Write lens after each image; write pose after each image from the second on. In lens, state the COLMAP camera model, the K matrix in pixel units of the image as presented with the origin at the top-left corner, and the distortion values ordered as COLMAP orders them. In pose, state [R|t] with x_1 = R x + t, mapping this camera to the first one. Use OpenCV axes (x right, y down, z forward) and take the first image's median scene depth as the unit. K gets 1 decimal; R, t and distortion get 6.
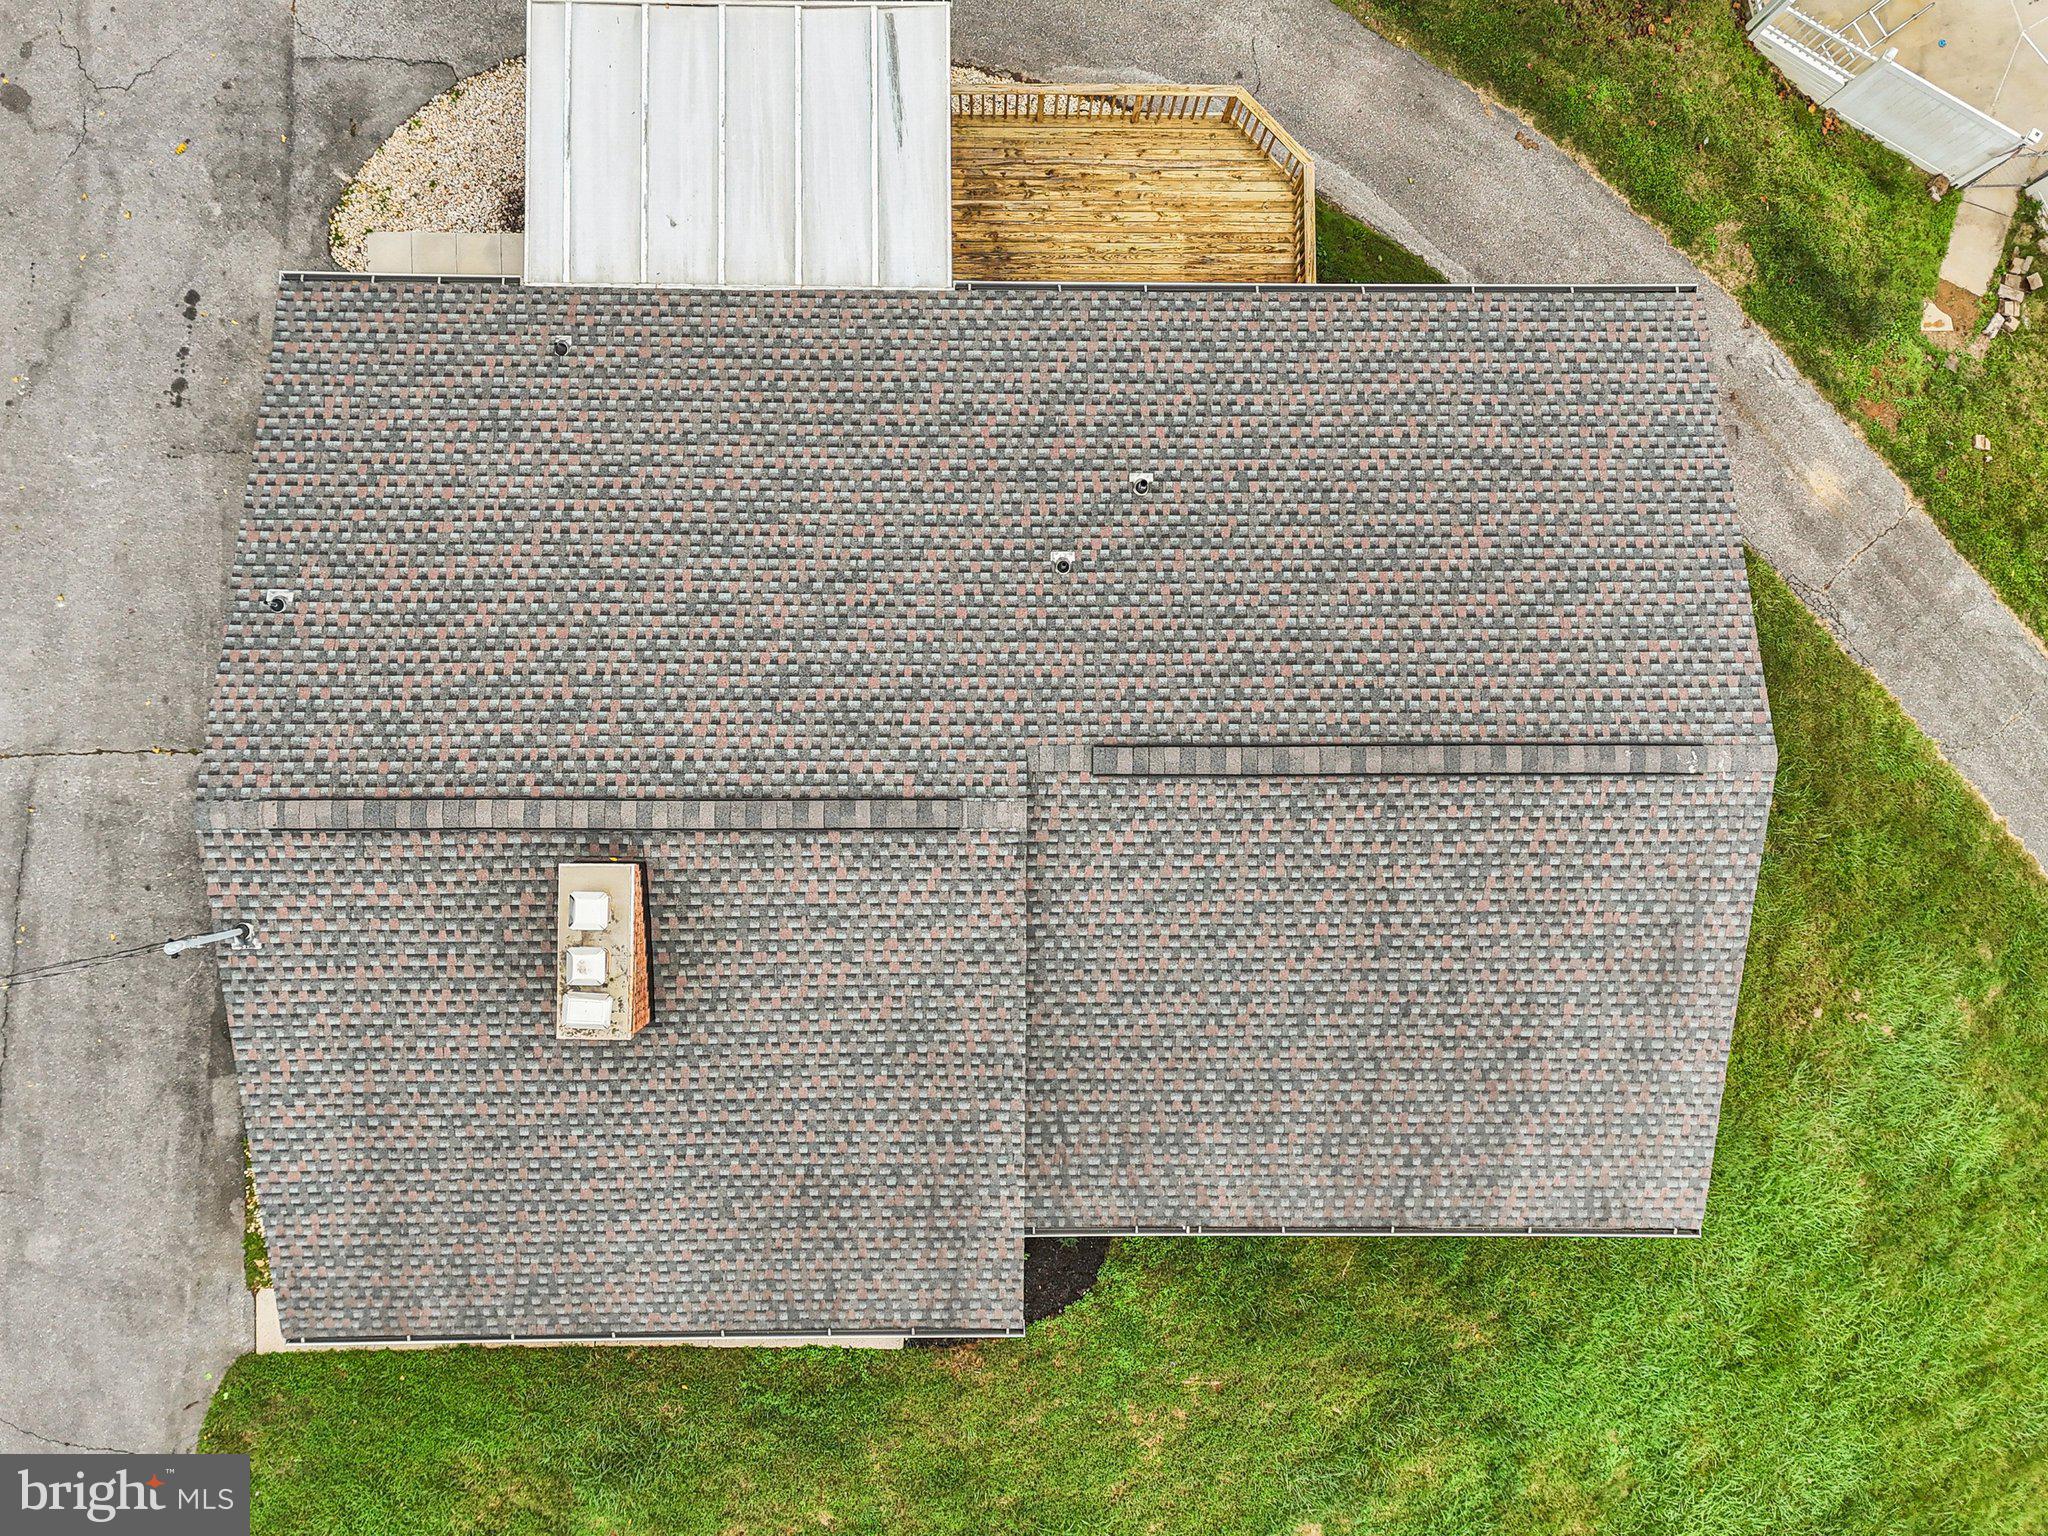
lens RADIAL K [[1594.3, 0, 1040.3], [0, 1594.3, 769.9], [0, 0, 1]] dist [0.052757, -0.029302]
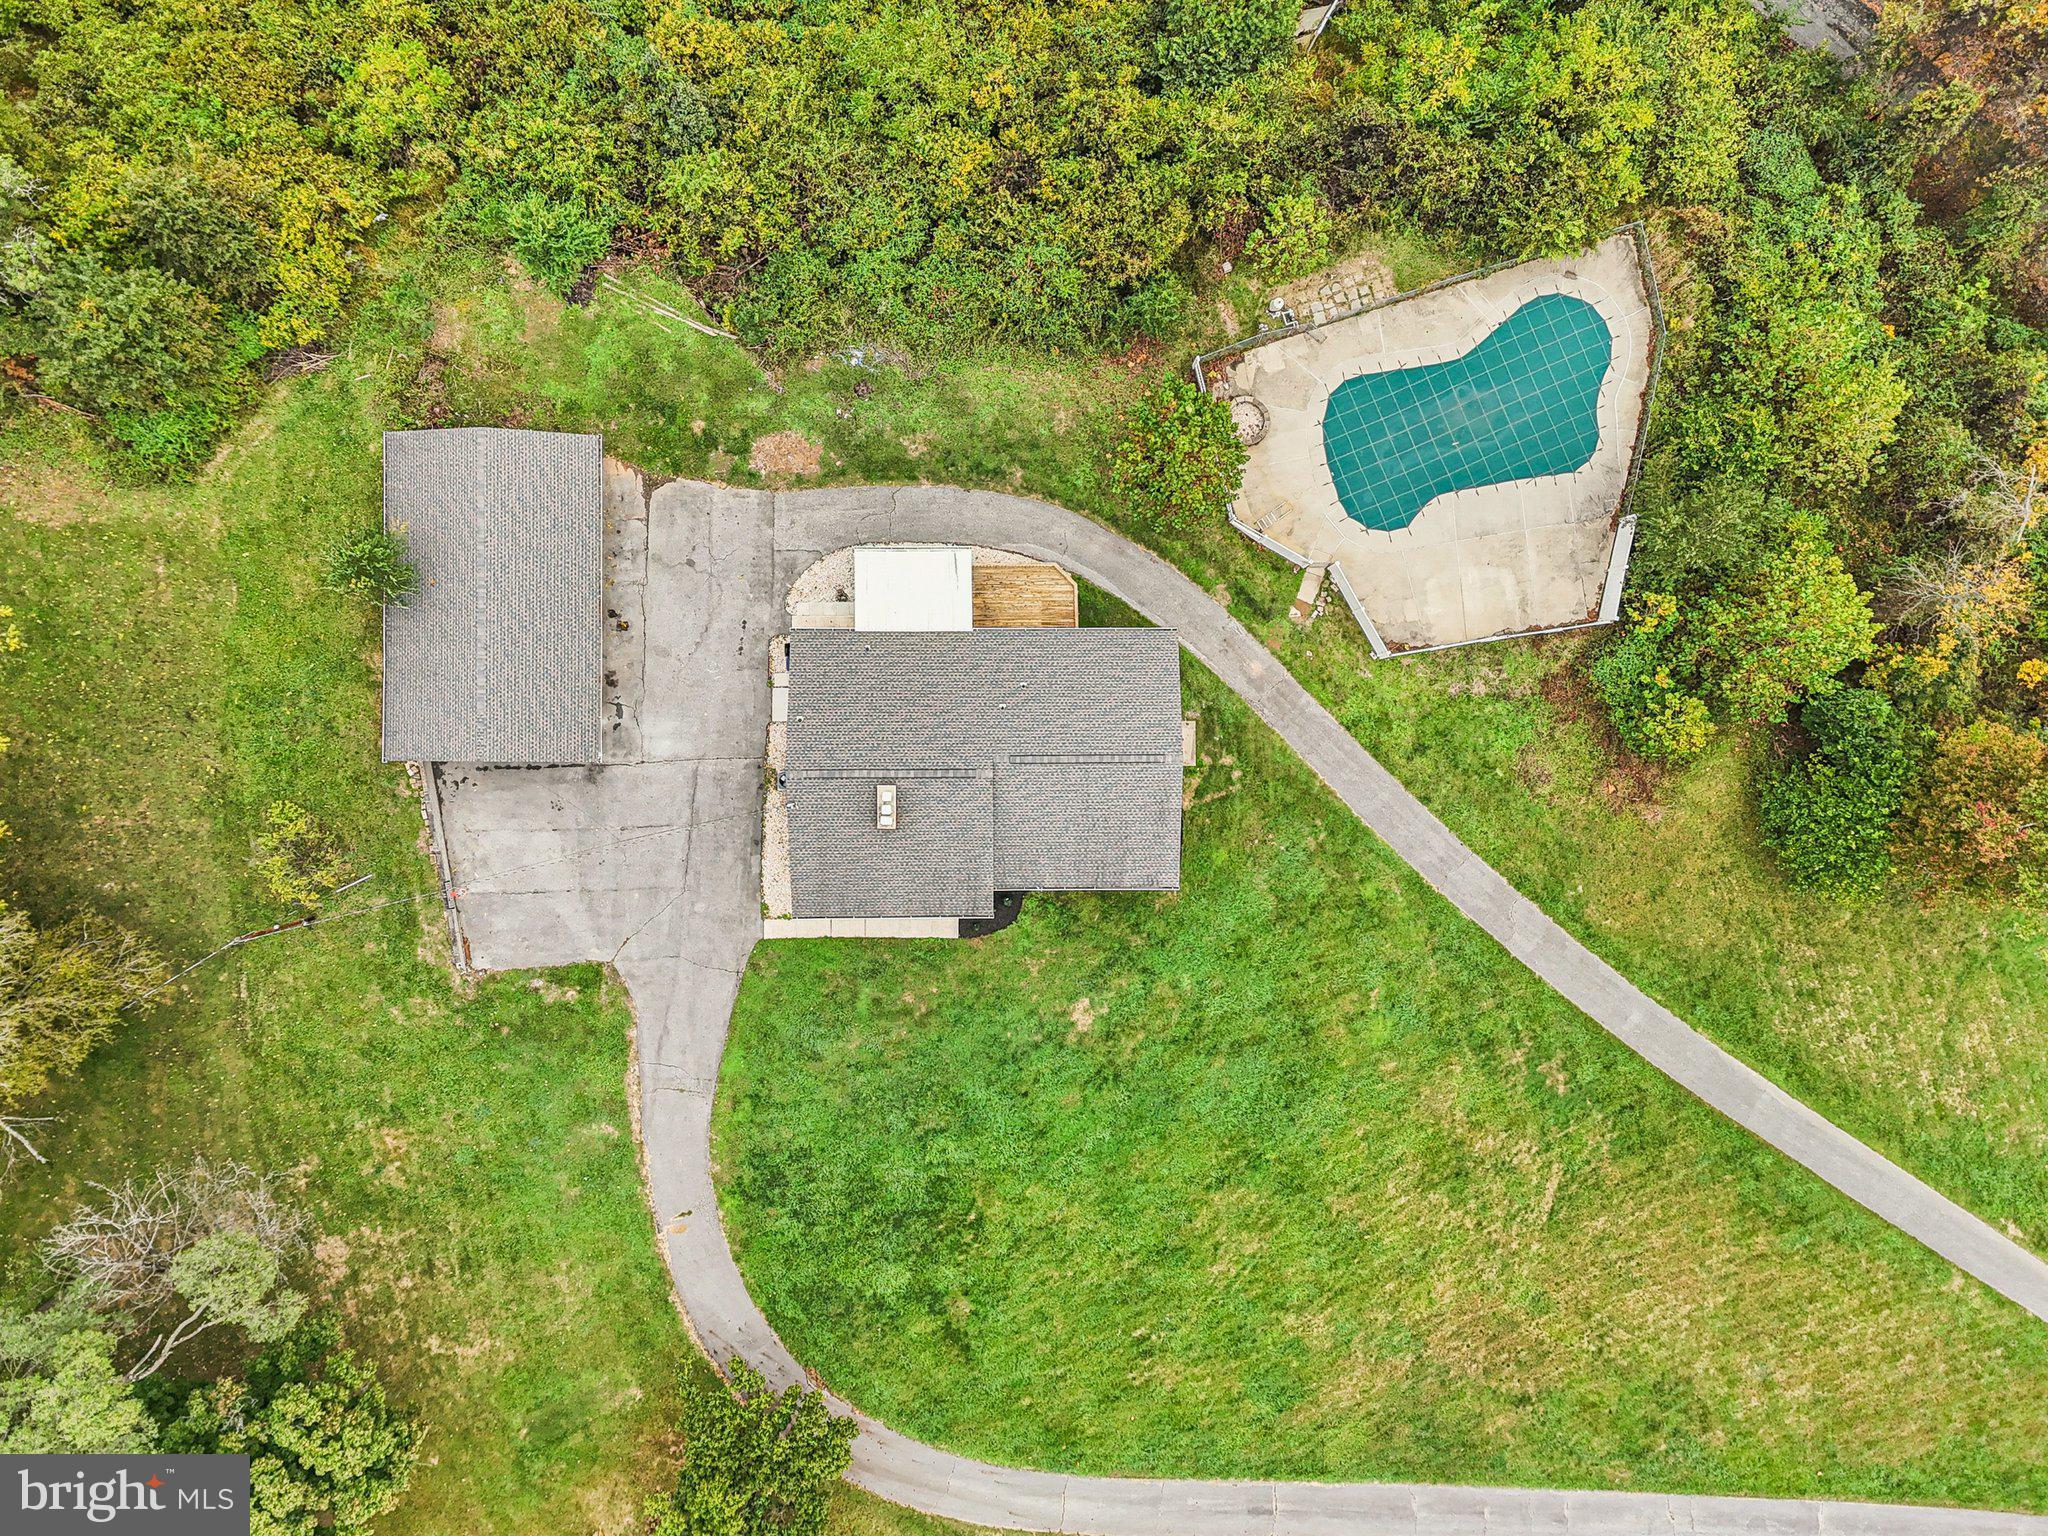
lens RADIAL K [[1594.3, 0, 1013.4], [0, 1594.3, 767.4], [0, 0, 1]] dist [0.052757, -0.029302]
pose [[0.999900, -0.004753, -0.013296, 0.068780], [0.004746, 0.999989, -0.000563, 0.011447], [0.013299, 0.000500, 0.999911, -2.130122]]
